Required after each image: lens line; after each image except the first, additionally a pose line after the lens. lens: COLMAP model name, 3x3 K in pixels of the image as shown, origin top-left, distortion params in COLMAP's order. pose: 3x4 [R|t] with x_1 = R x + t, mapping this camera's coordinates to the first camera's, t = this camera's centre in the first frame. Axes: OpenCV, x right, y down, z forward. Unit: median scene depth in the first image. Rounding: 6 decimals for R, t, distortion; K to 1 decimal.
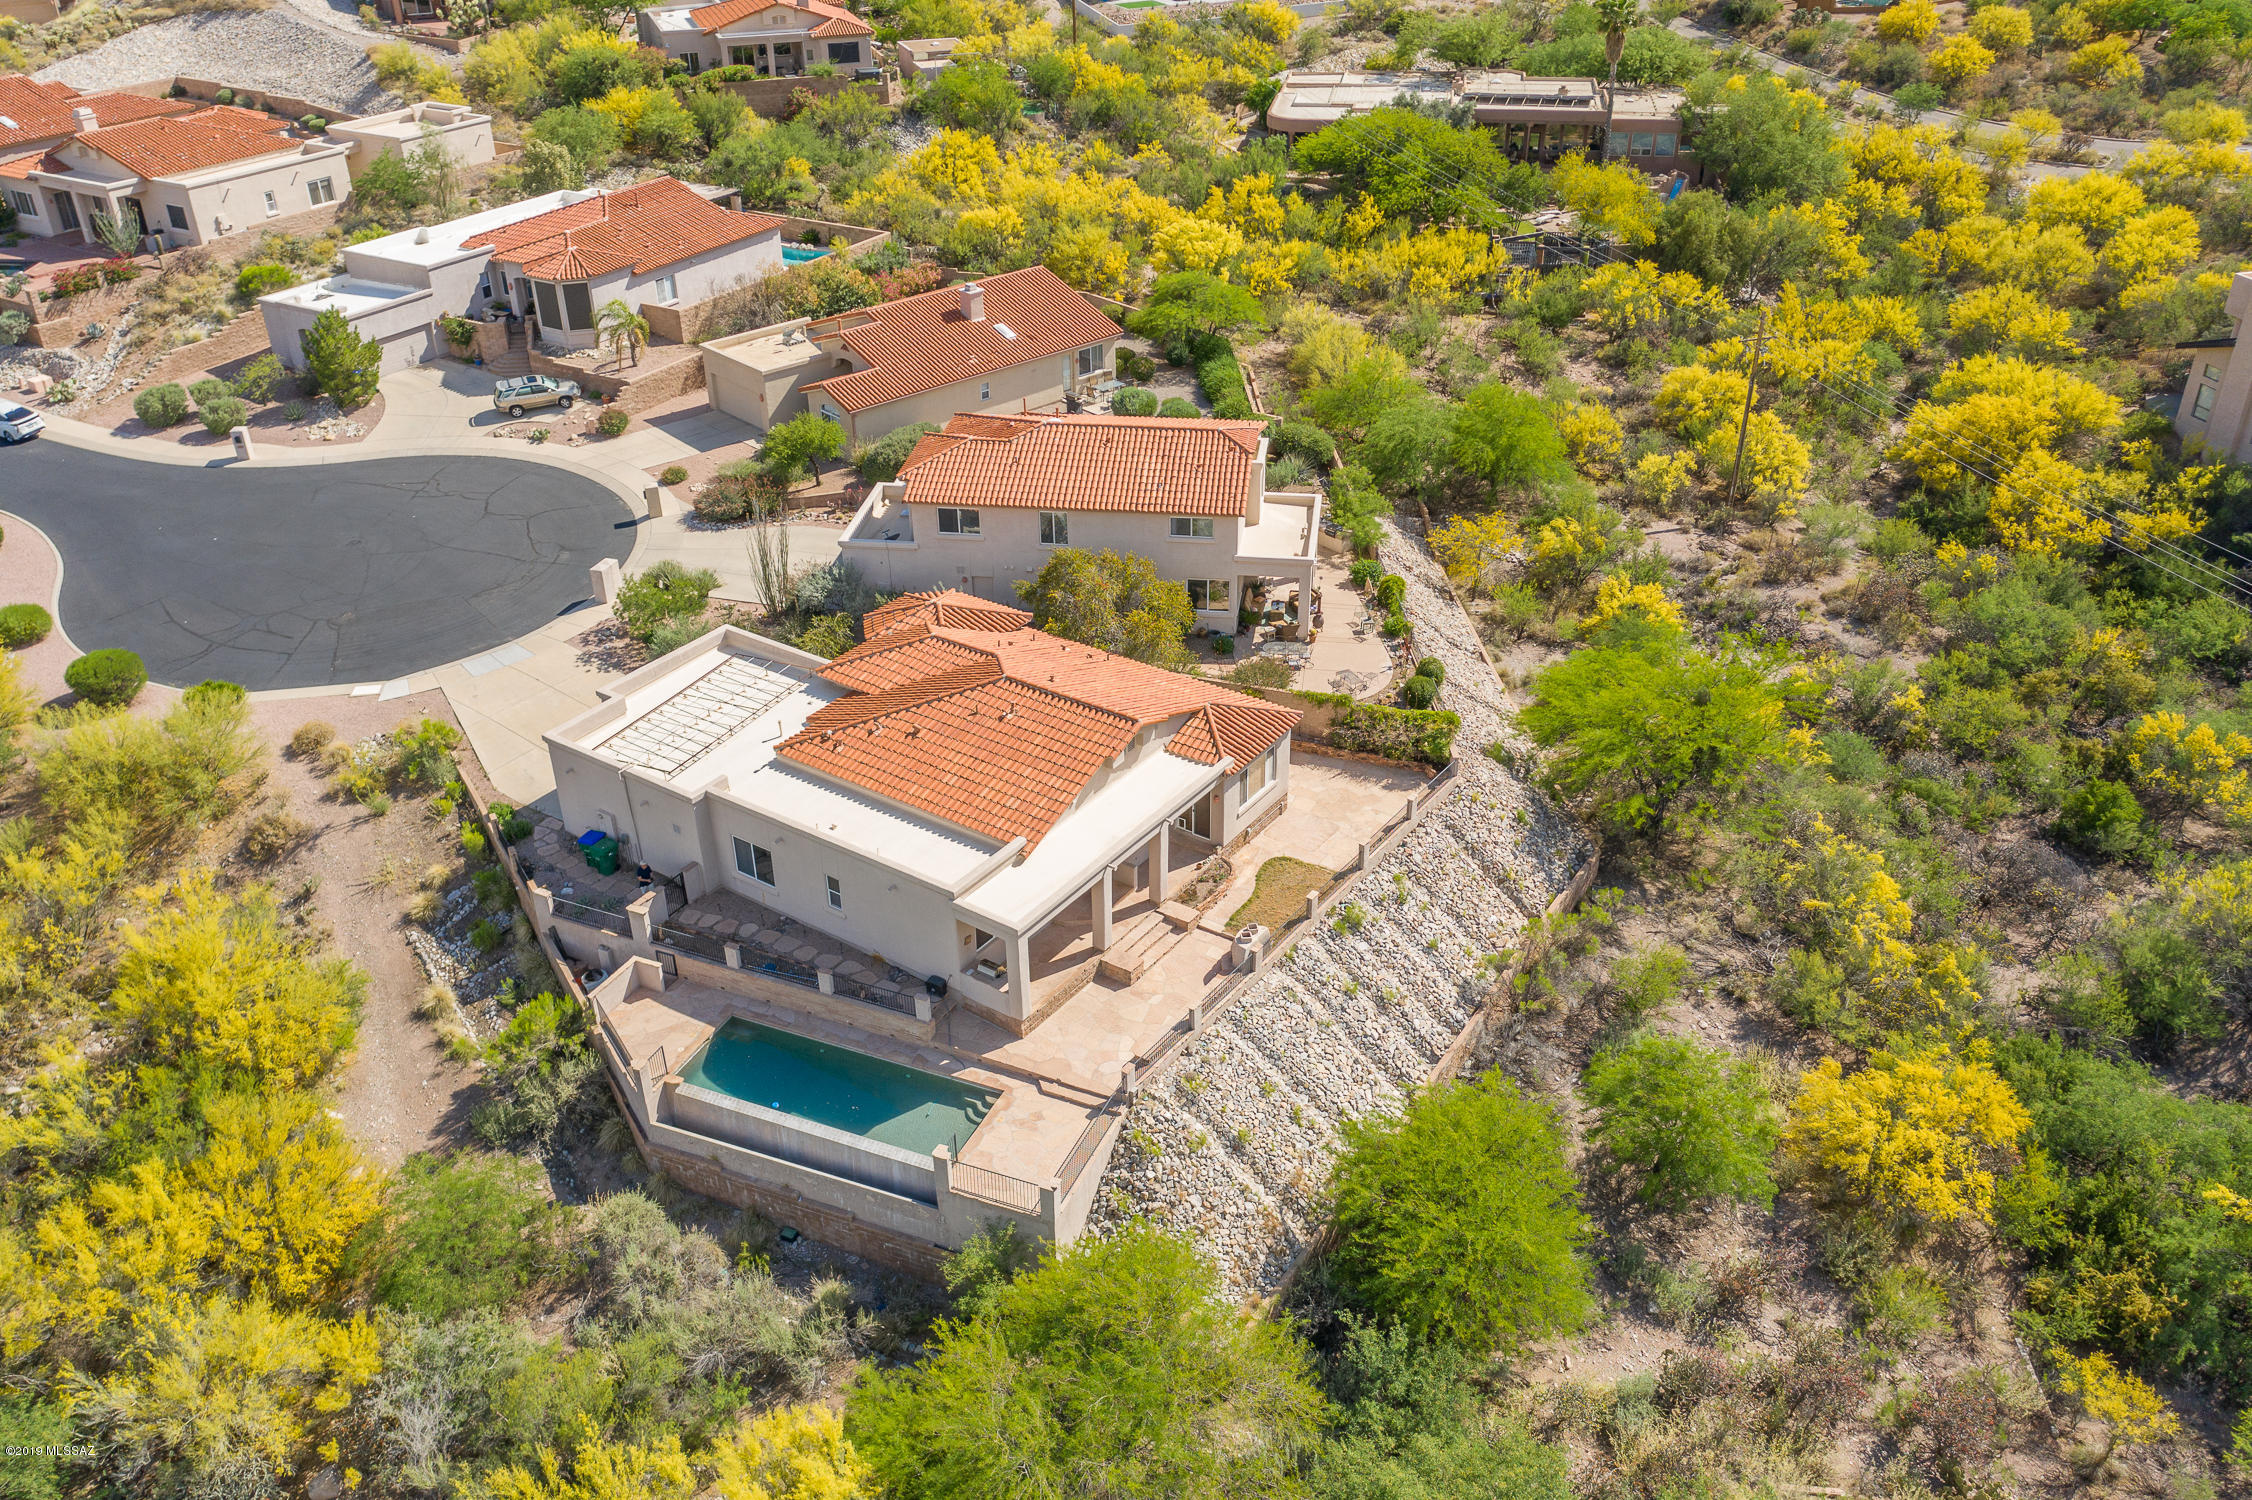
lens RADIAL K [[1791.4, 0, 1125.6], [0, 1791.4, 778.6], [0, 0, 1]] dist [-0.003113, 0.011703]
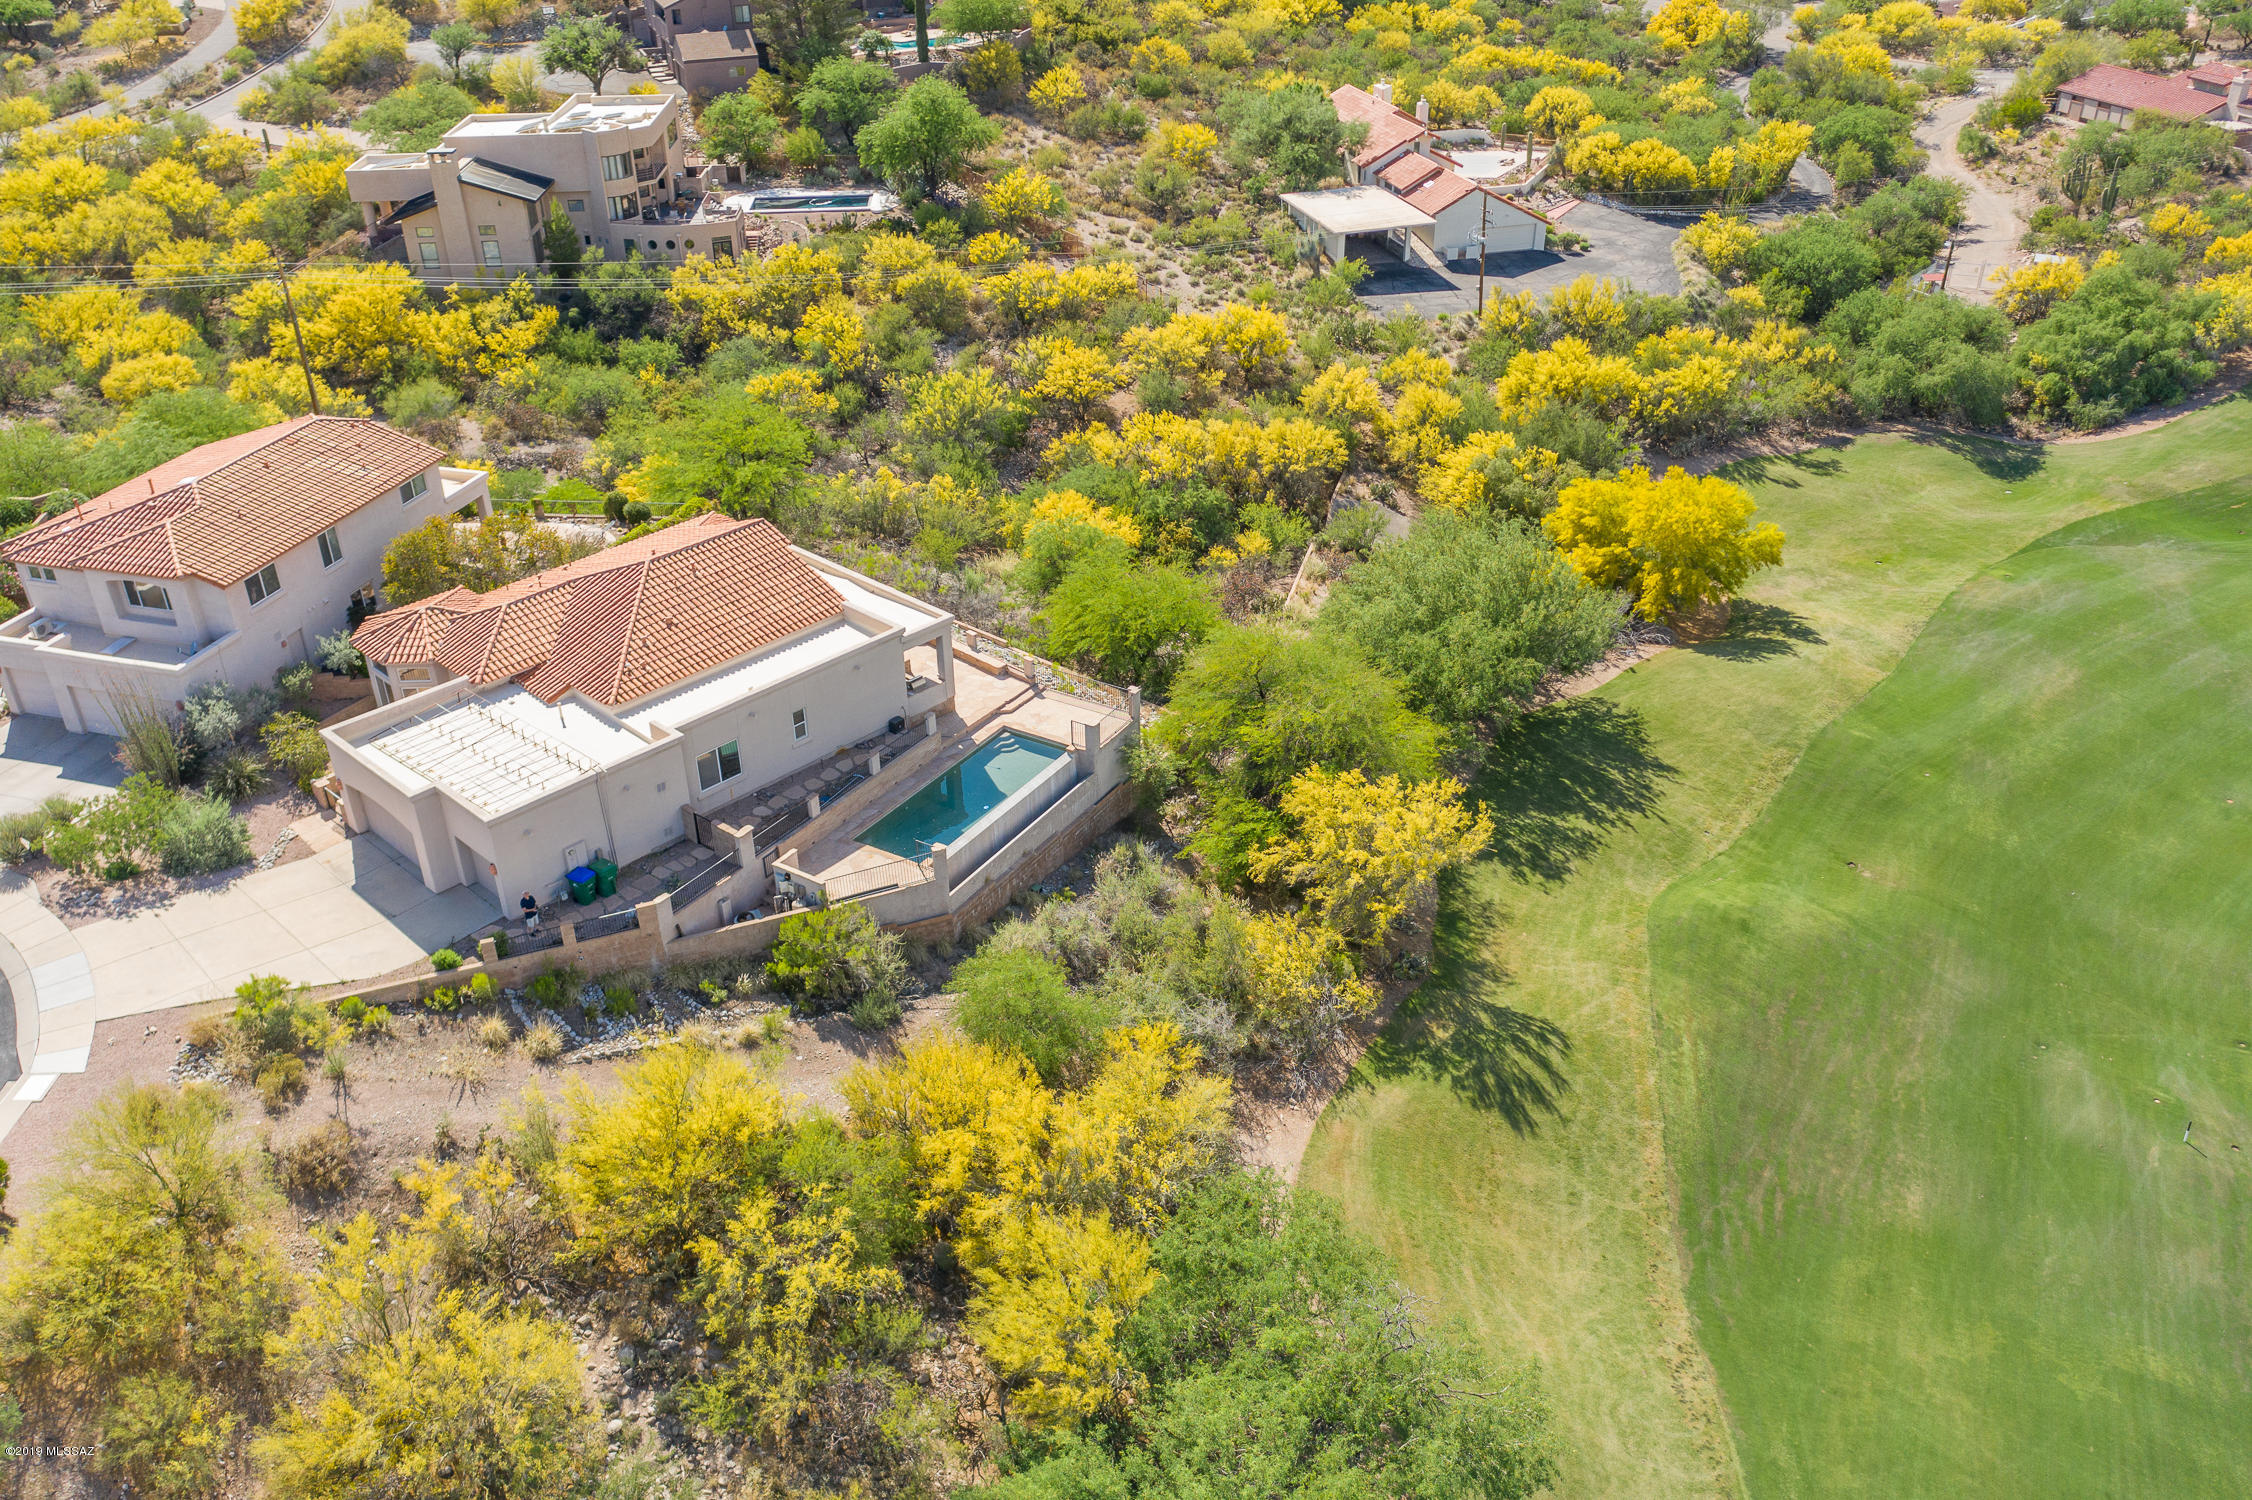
lens RADIAL K [[1791.4, 0, 1125.6], [0, 1791.4, 778.6], [0, 0, 1]] dist [-0.003113, 0.011703]
pose [[0.145130, -0.501676, 0.852794, -0.750487], [0.522713, 0.770693, 0.364422, -0.146168], [-0.840064, 0.392879, 0.374083, 0.265685]]
